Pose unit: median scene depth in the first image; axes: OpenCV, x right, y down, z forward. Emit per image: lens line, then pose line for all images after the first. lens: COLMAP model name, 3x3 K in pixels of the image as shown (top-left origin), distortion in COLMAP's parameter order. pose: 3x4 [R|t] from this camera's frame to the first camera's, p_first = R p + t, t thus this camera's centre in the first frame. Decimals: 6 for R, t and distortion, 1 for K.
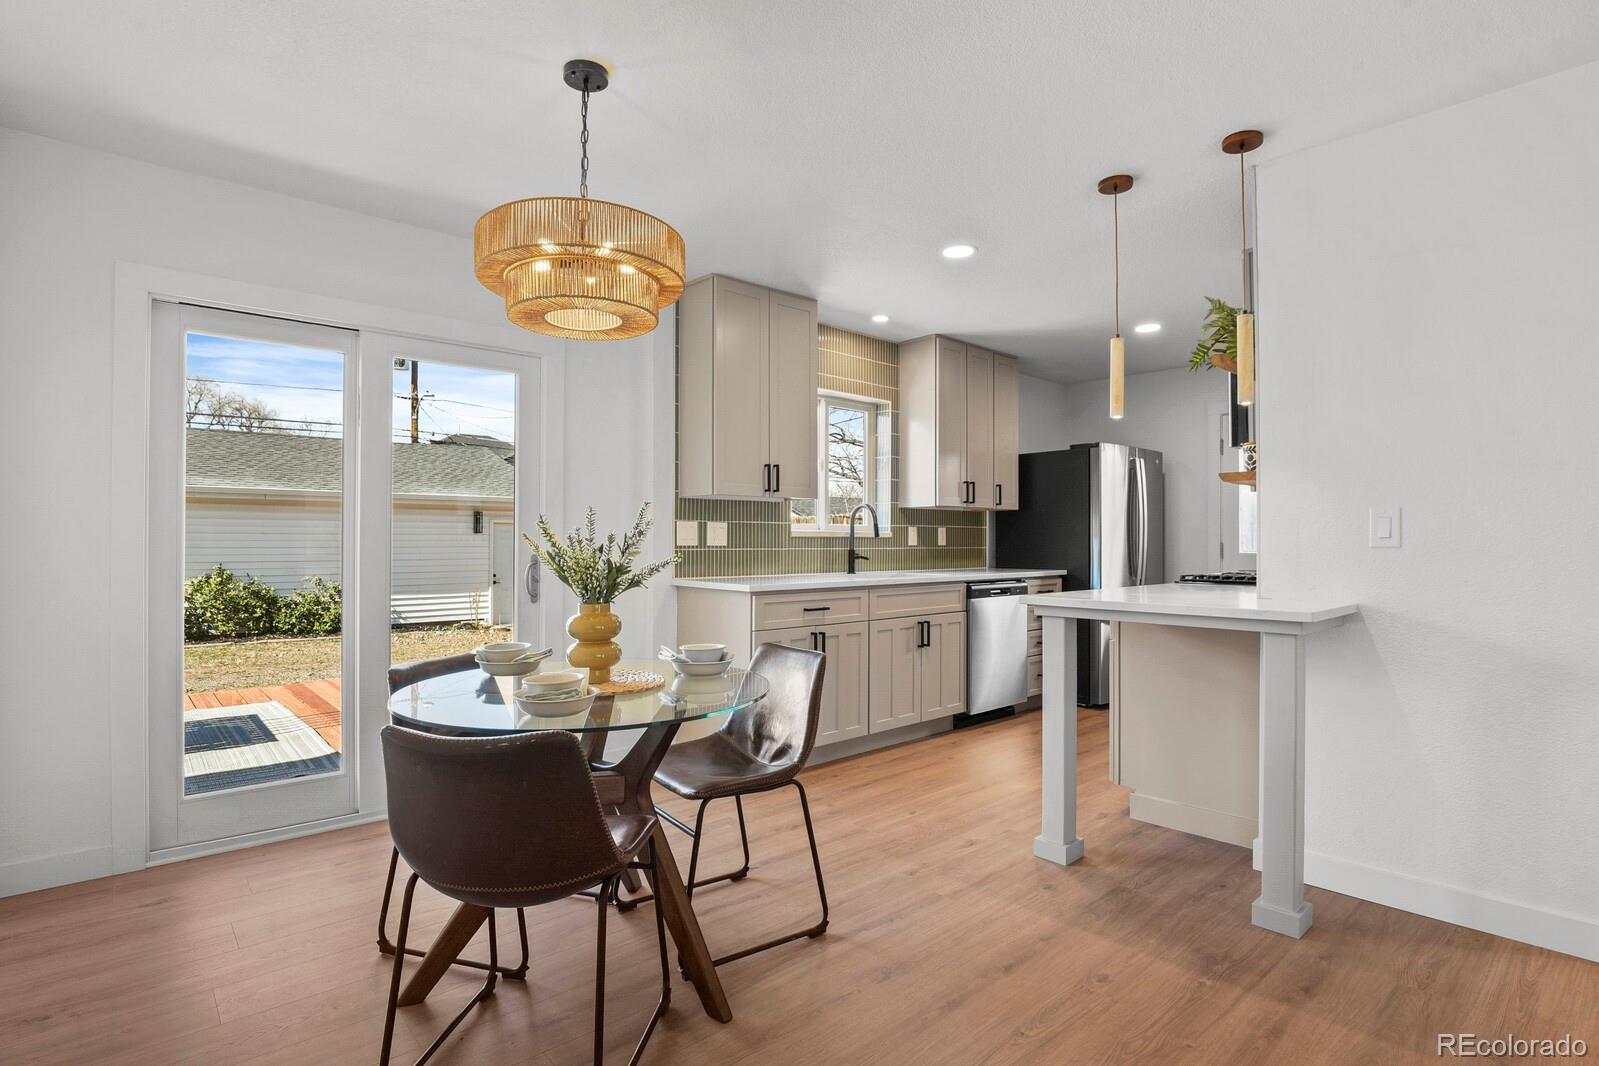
lens RADIAL K [[790.9, 0, 796.6], [0, 790.9, 536.5], [0, 0, 1]] dist [-0.026511, -0.000180]
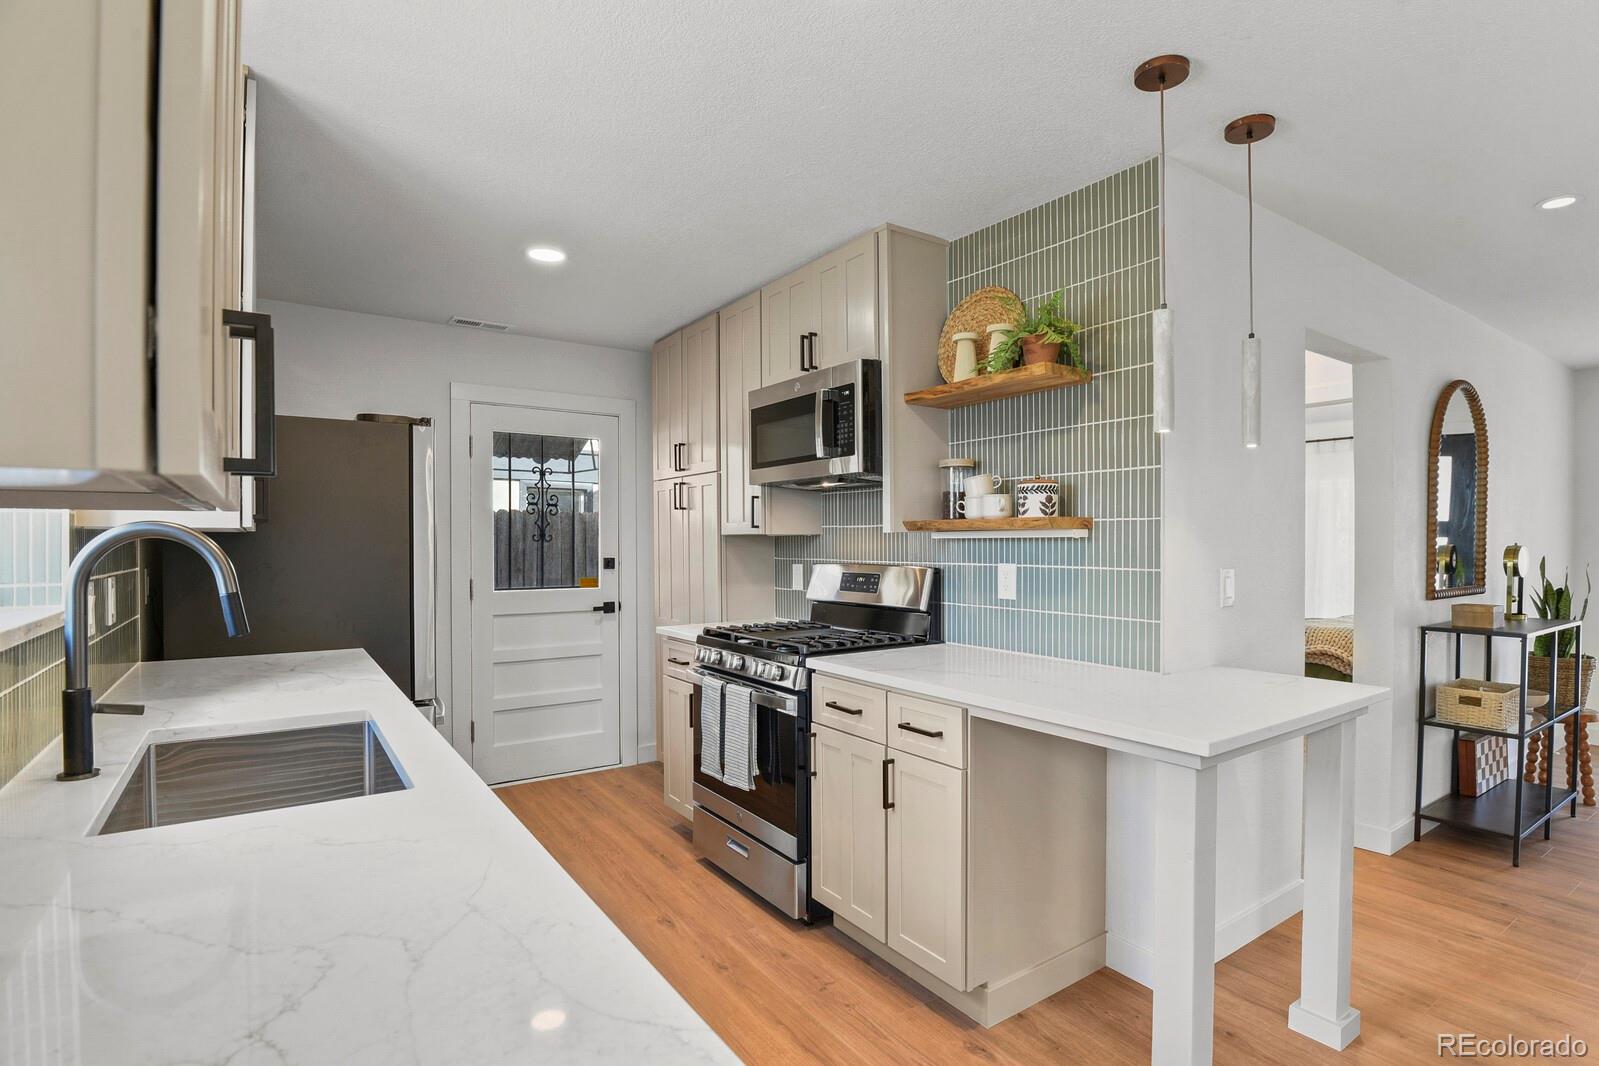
lens RADIAL K [[786.2, 0, 805.2], [0, 786.2, 544.4], [0, 0, 1]] dist [-0.025632, -0.000803]
pose [[0.125908, -0.005698, 0.992026, -0.149637], [-0.005762, 0.999962, 0.006475, -0.034083], [-0.992025, -0.006531, 0.125870, 0.671660]]
